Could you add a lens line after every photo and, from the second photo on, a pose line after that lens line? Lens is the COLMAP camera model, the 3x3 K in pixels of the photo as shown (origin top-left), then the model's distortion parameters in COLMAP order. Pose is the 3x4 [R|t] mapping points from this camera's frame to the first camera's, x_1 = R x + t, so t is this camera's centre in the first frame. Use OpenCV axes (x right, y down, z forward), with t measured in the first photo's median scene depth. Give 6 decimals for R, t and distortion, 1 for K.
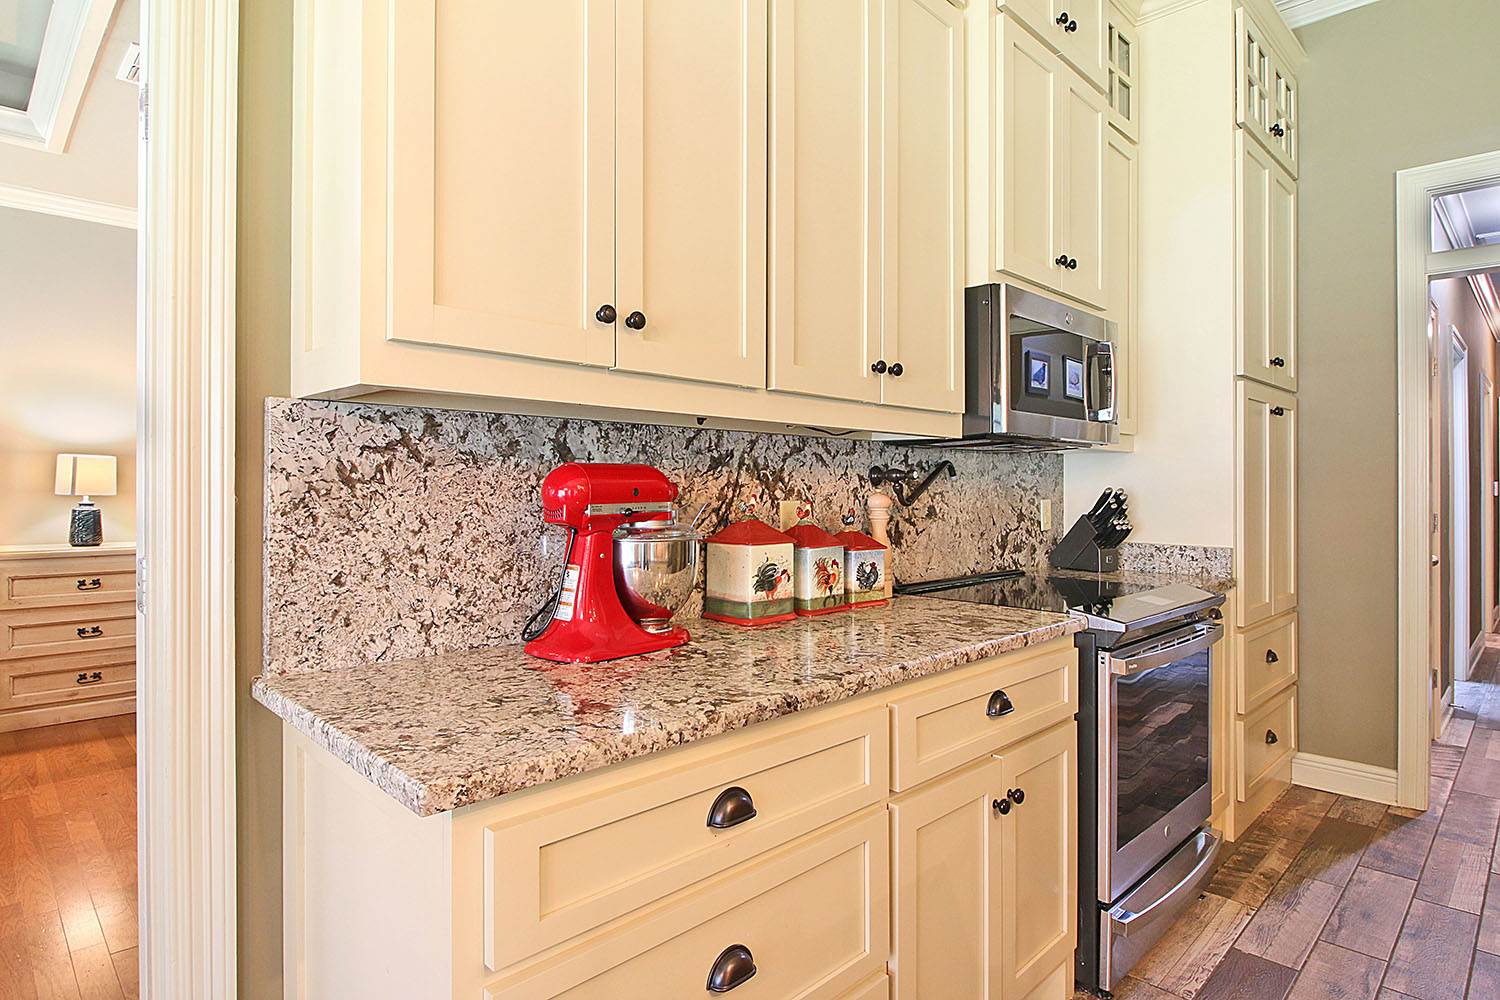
lens RADIAL K [[808.3, 0, 734.5], [0, 808.3, 478.9], [0, 0, 1]] dist [0.011056, -0.014244]
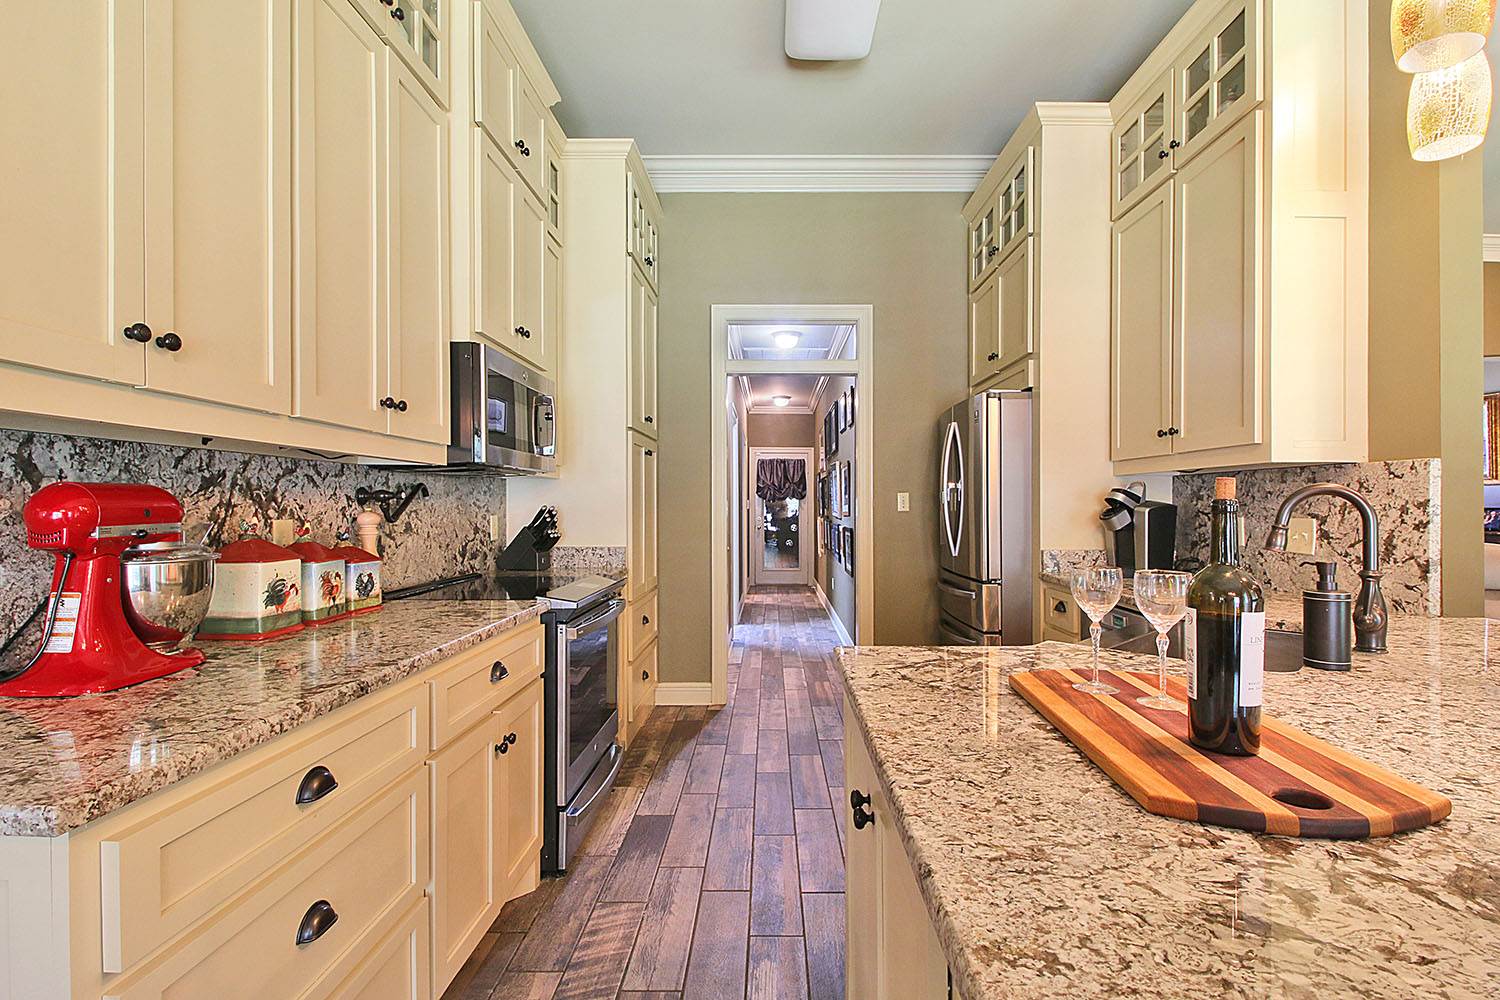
lens RADIAL K [[718.7, 0, 748.0], [0, 718.7, 493.4], [0, 0, 1]] dist [-0.000611, -0.012866]
pose [[0.720216, 0.005623, 0.693727, -0.148823], [-0.001701, 0.999978, -0.006339, -0.002356], [-0.693748, 0.003385, 0.720210, -0.091997]]
